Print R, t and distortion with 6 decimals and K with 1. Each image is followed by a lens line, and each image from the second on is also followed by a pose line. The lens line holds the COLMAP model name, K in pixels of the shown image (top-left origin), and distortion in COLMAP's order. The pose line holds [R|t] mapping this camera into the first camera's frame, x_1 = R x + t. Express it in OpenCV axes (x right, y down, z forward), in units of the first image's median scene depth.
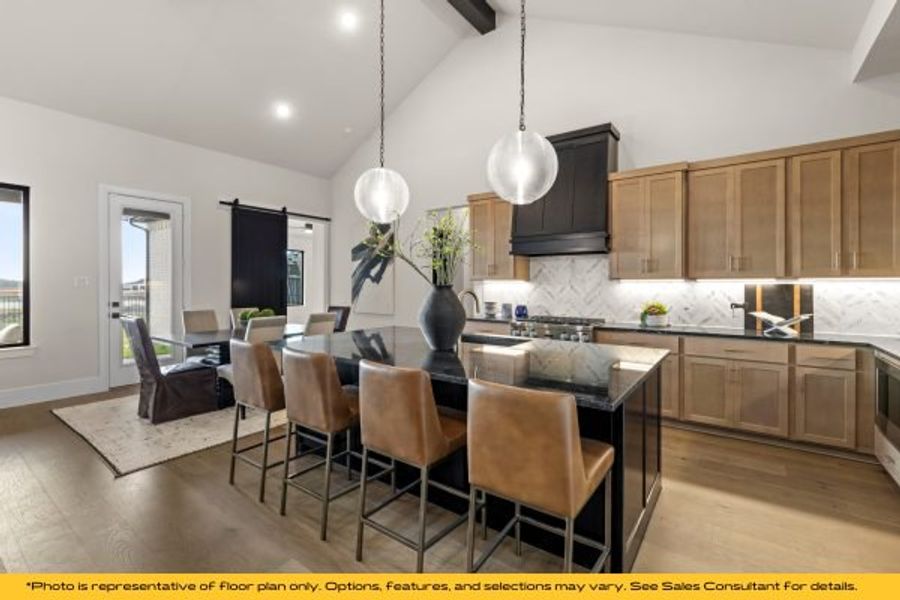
lens RADIAL K [[389.7, 0, 454.2], [0, 389.7, 280.3], [0, 0, 1]] dist [0.013139, 0.000037]
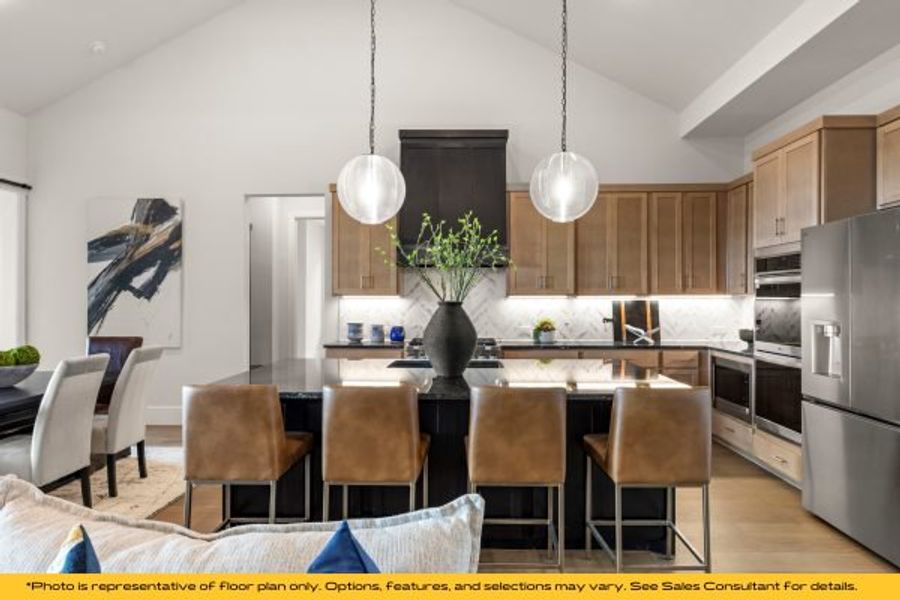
lens RADIAL K [[539.4, 0, 452.3], [0, 539.4, 296.4], [0, 0, 1]] dist [0.005240, 0.001620]
pose [[0.830849, 0.003758, 0.556485, -0.447473], [-0.005447, 0.999984, 0.001379, -0.001055], [-0.556471, -0.004177, 0.830857, -0.007689]]
